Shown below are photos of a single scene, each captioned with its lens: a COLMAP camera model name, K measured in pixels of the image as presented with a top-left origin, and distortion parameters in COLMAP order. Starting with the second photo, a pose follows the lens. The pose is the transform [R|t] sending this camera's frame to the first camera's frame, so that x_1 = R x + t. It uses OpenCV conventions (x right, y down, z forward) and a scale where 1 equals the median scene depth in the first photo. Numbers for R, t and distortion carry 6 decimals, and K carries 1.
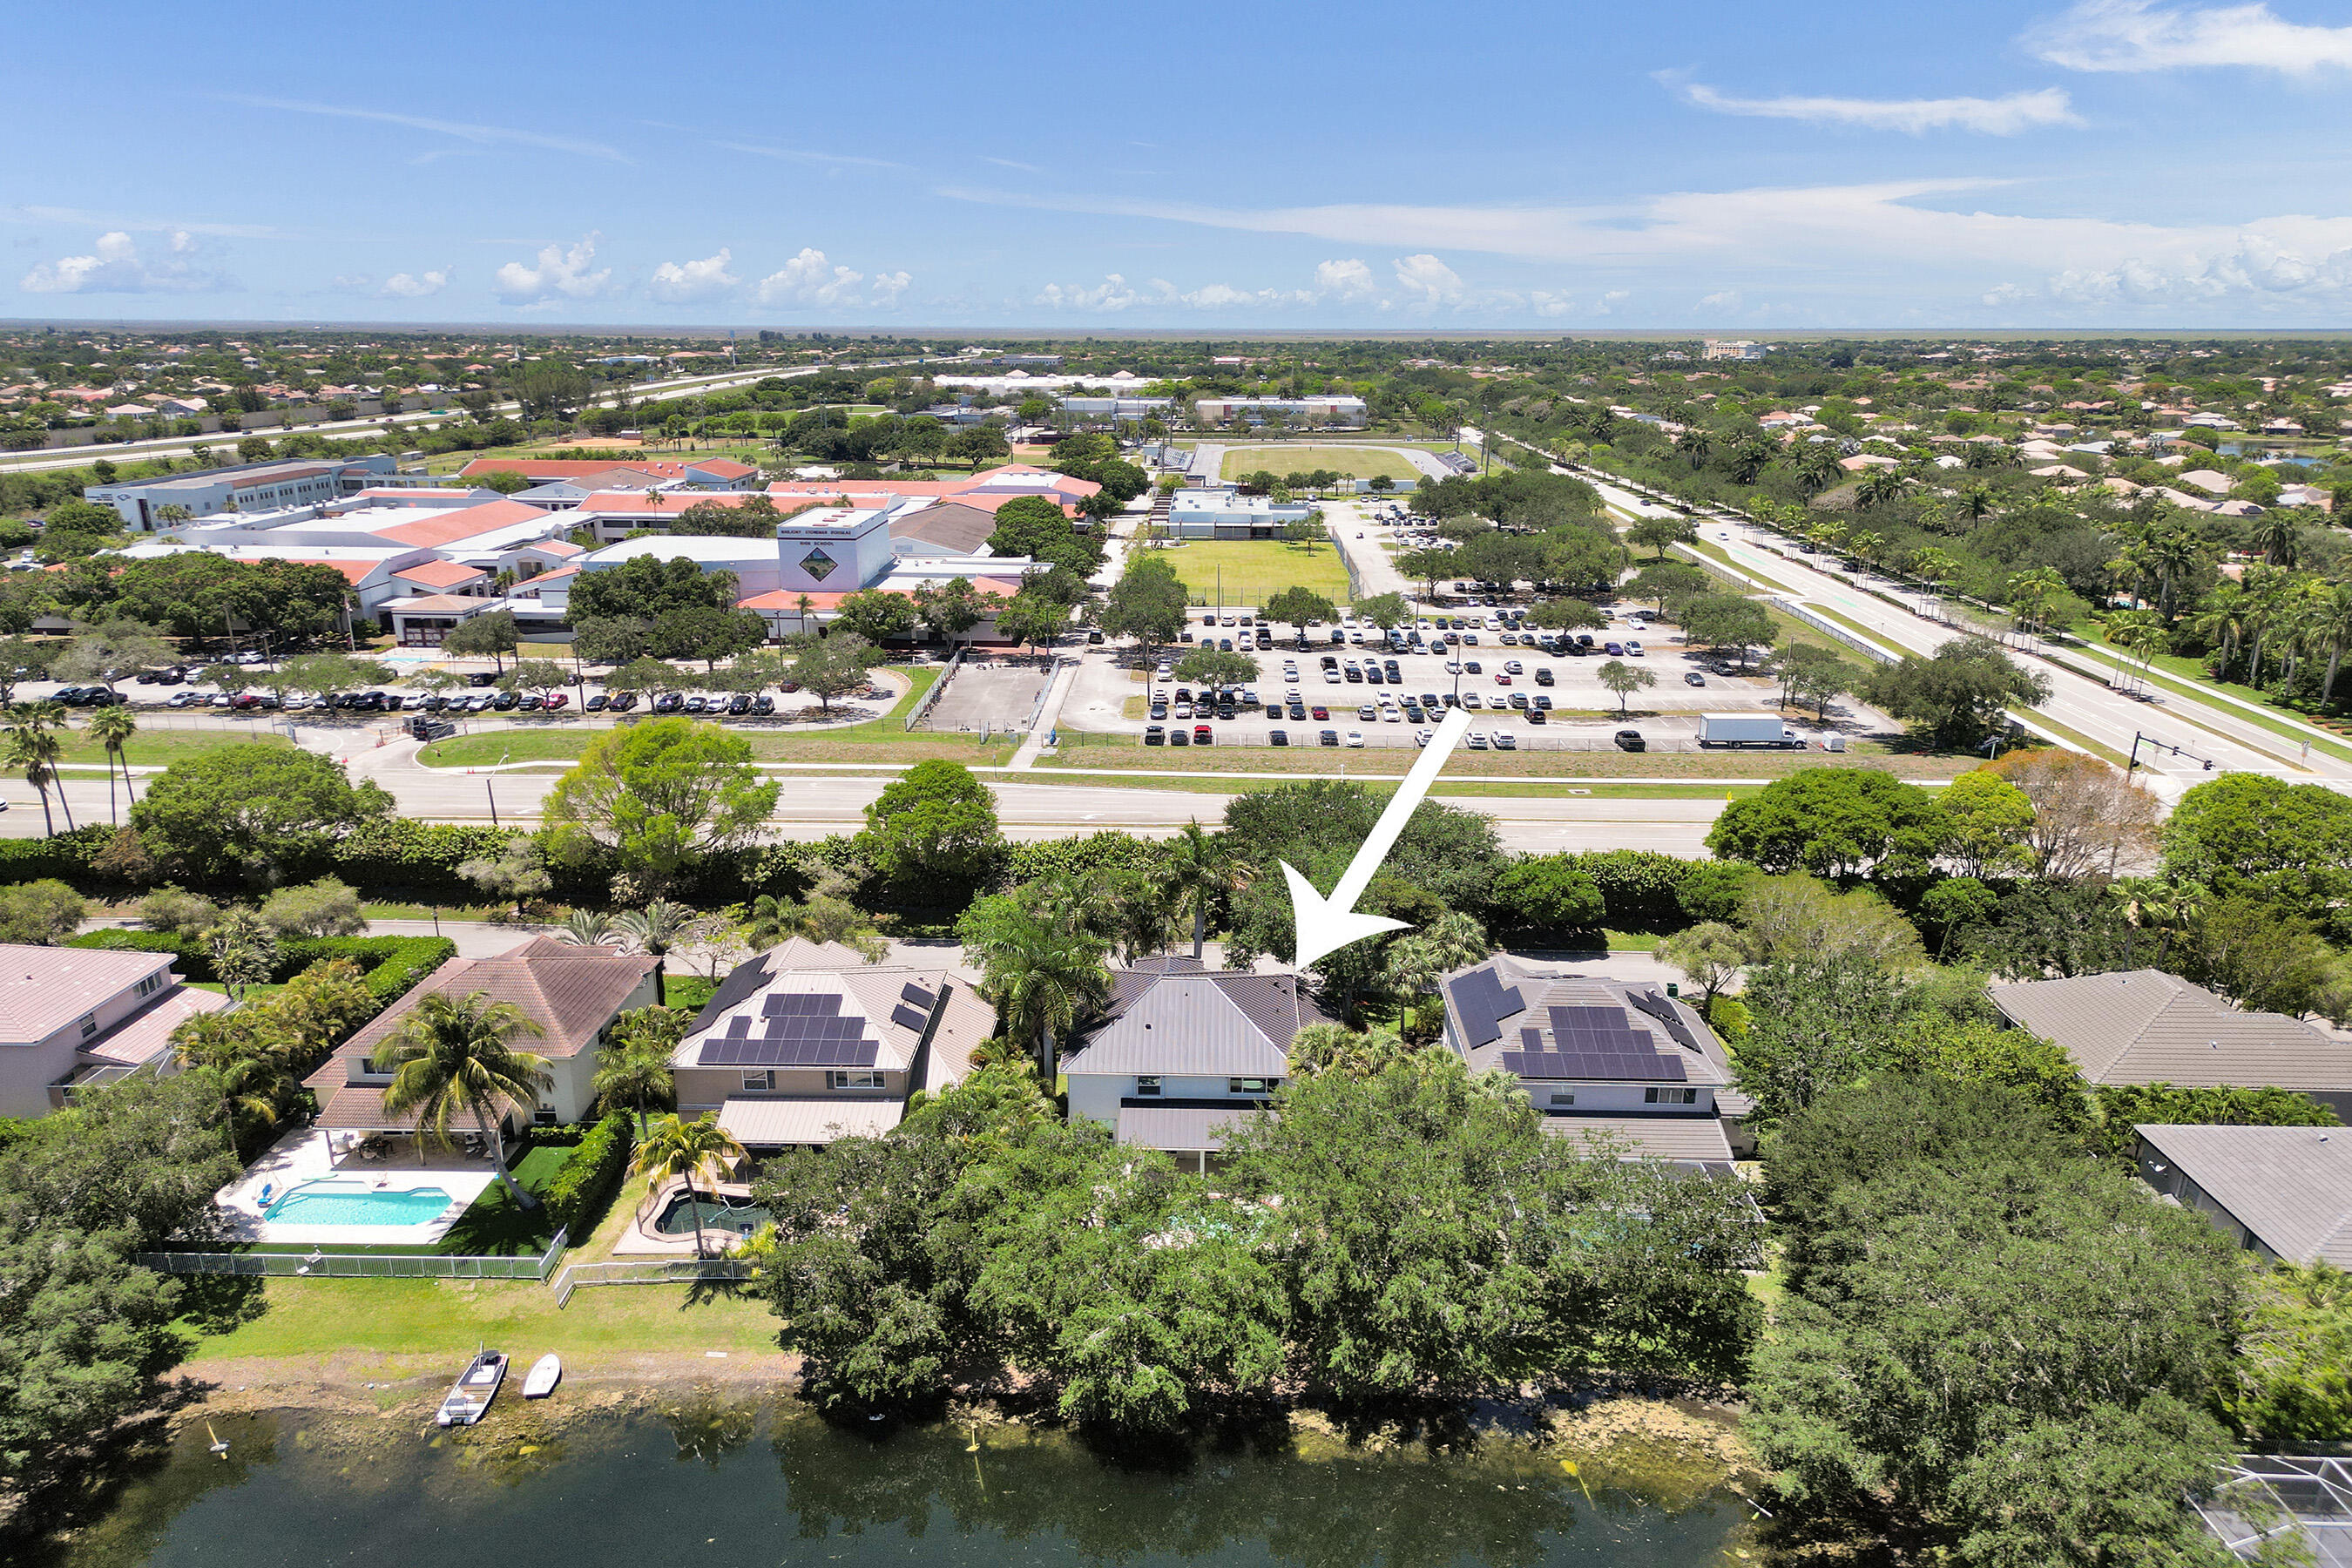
lens RADIAL K [[1648.2, 0, 1200.3], [0, 1648.2, 882.4], [0, 0, 1]] dist [0.071026, -0.071248]
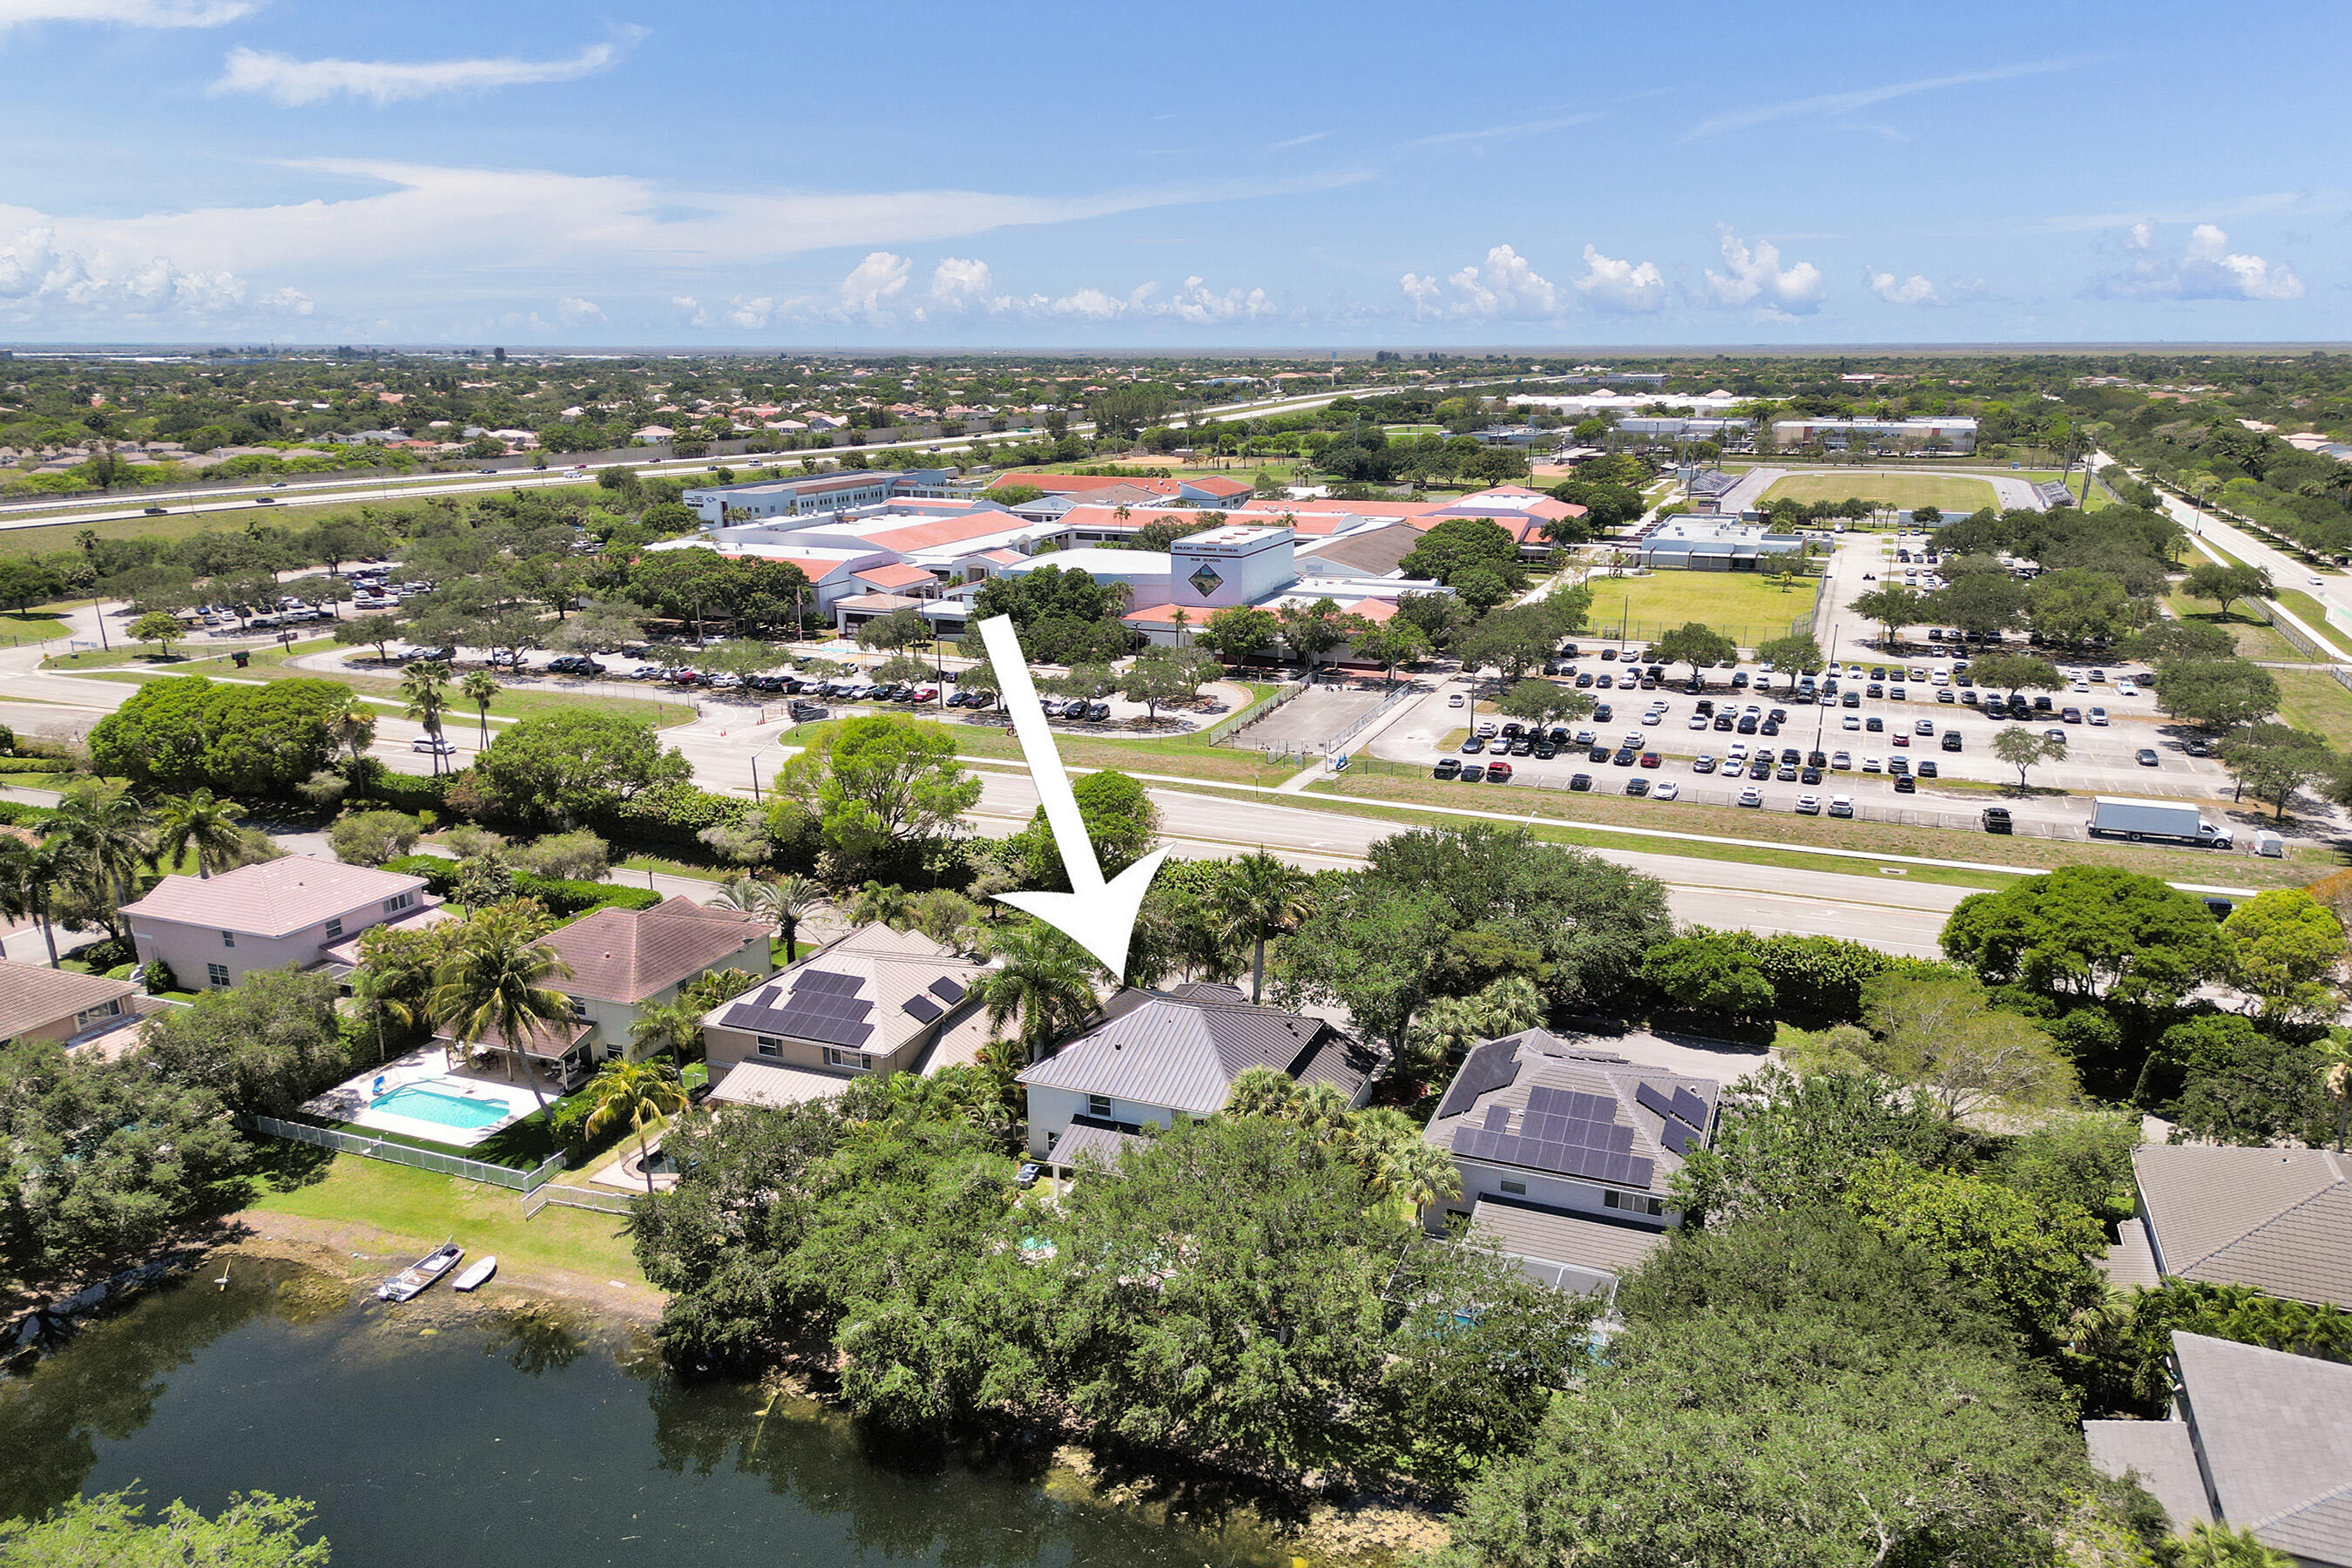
lens RADIAL K [[1687.5, 0, 1169.4], [0, 1687.5, 874.8], [0, 0, 1]] dist [0.075508, -0.080740]
pose [[0.935848, 0.102097, -0.337290, 0.246092], [-0.109274, 0.994009, -0.002307, -0.012635], [0.335034, 0.039016, 0.941398, 0.035529]]
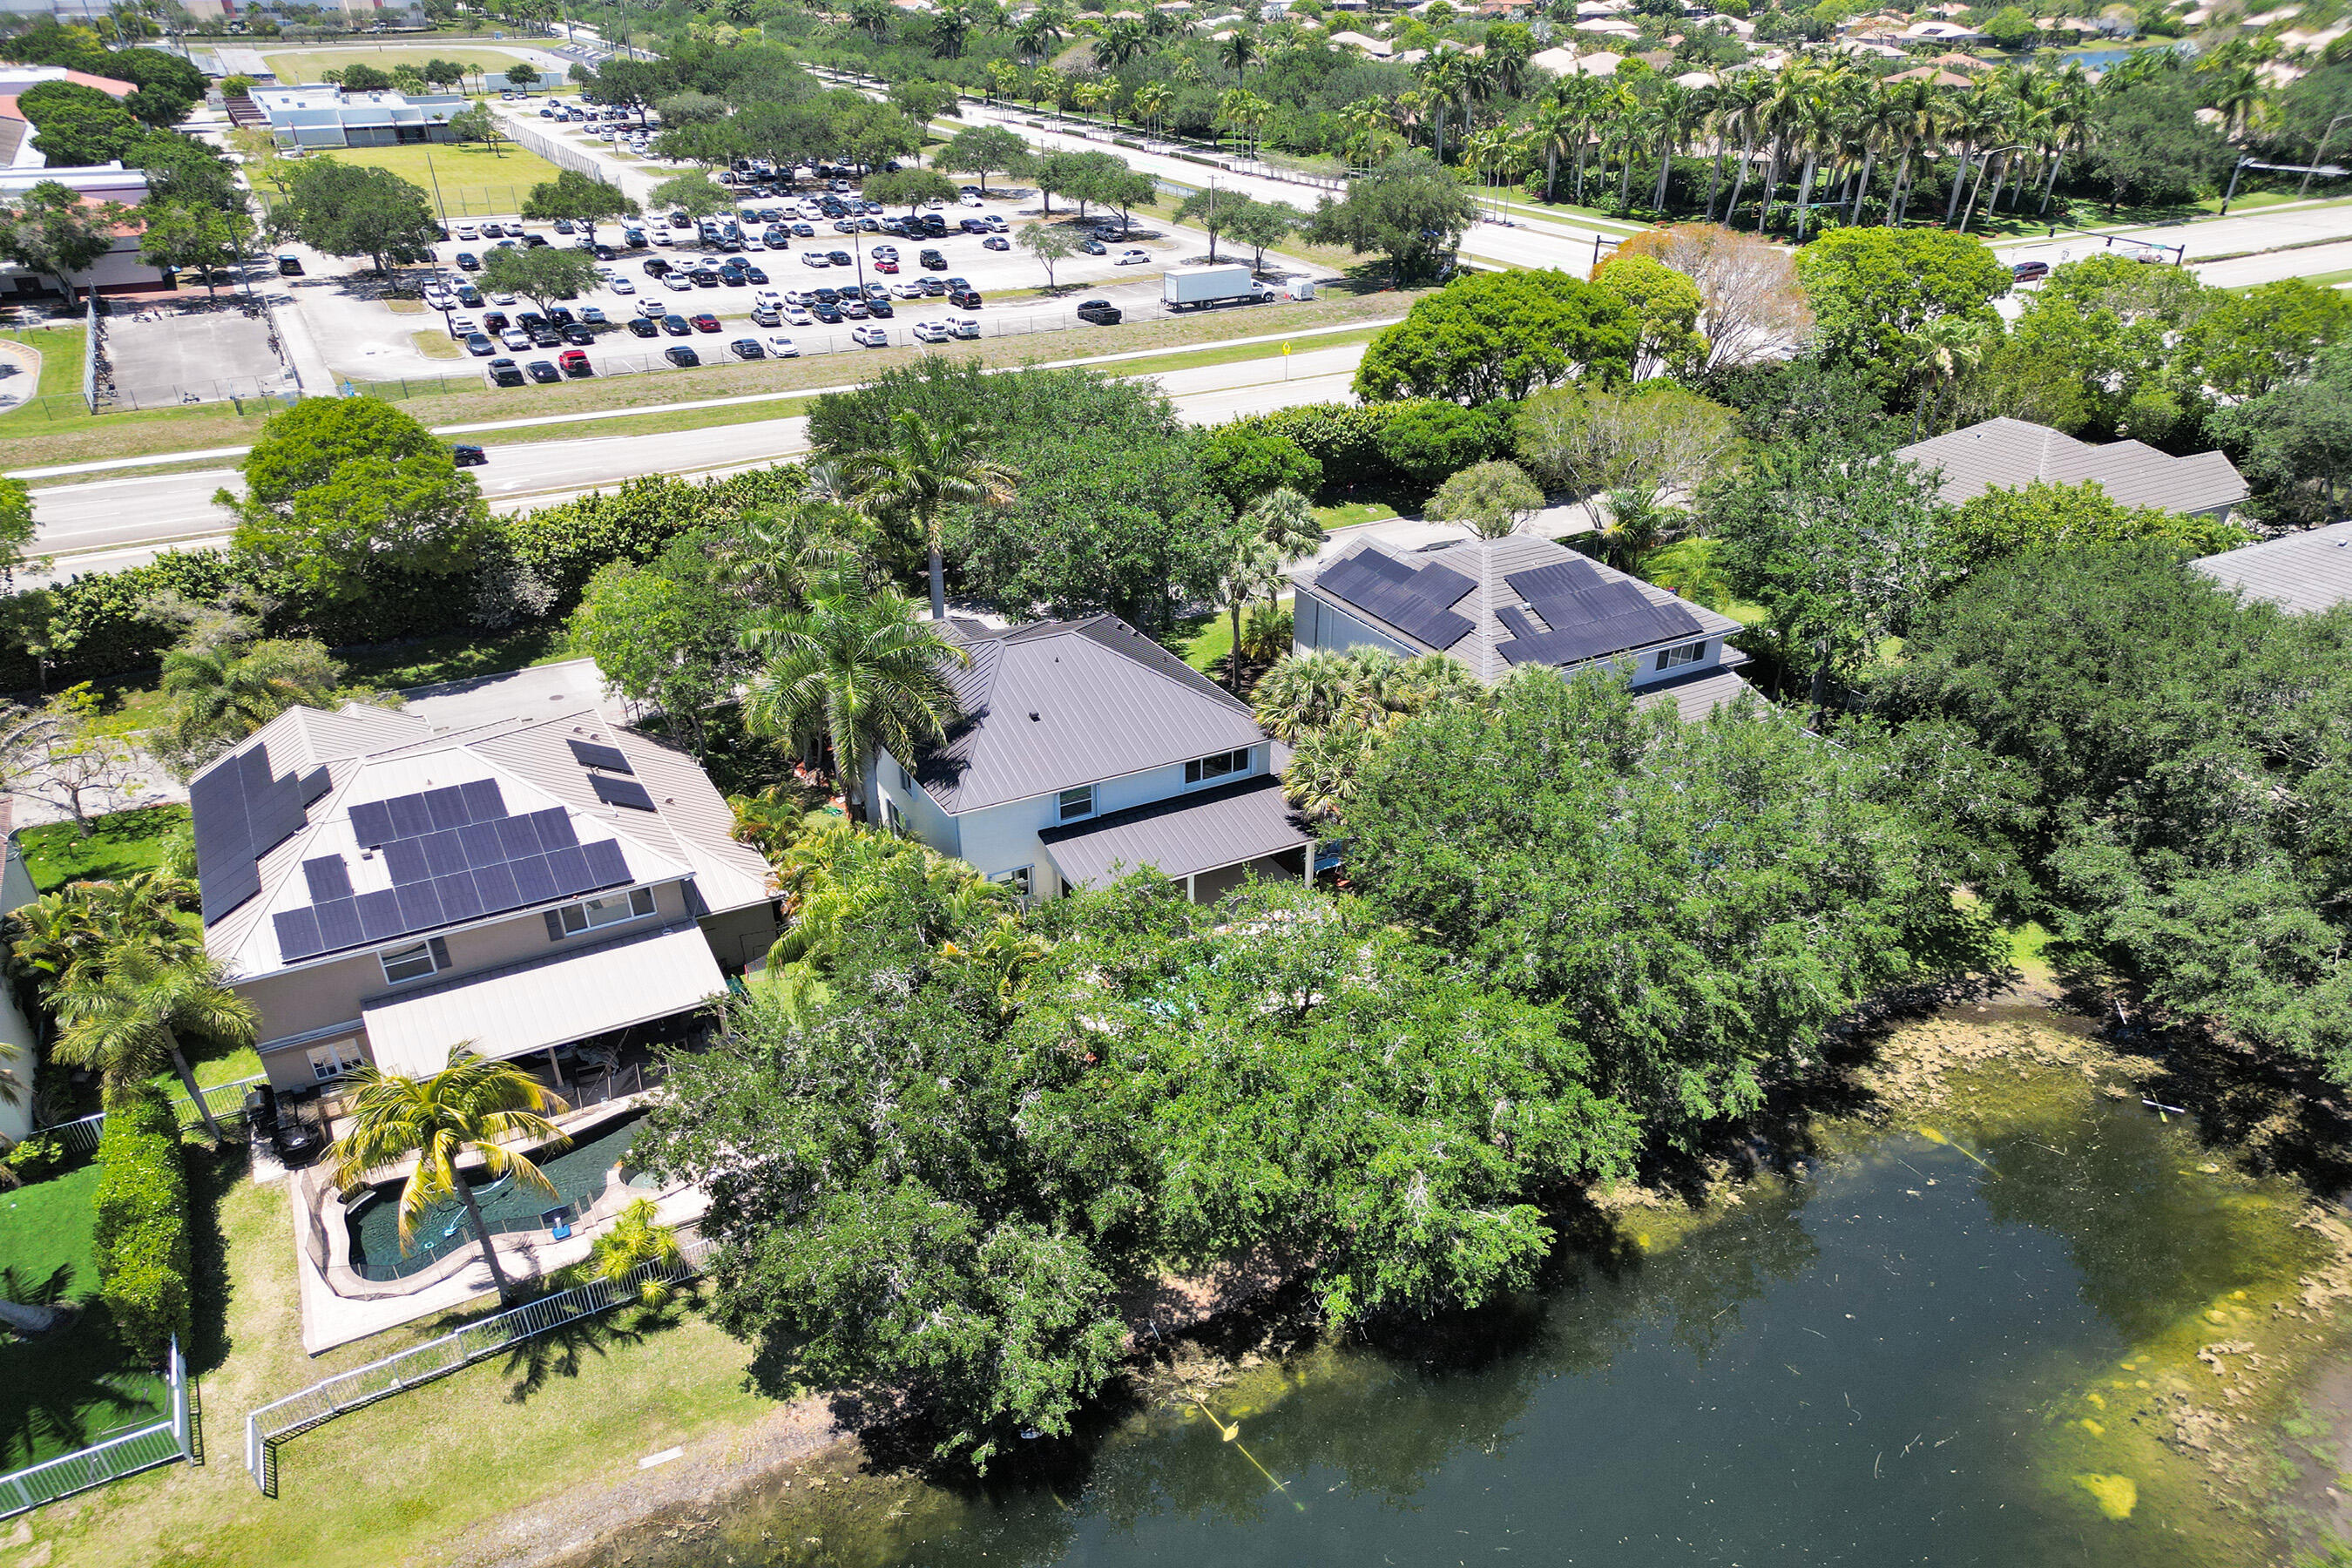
lens RADIAL K [[1608.6, 0, 1233.6], [0, 1608.6, 933.3], [0, 0, 1]] dist [0.033034, -0.006493]
pose [[0.862558, -0.272668, 0.426199, -0.190485], [0.166993, 0.948580, 0.268904, 0.008774], [-0.477606, -0.160773, 0.863739, 0.301456]]
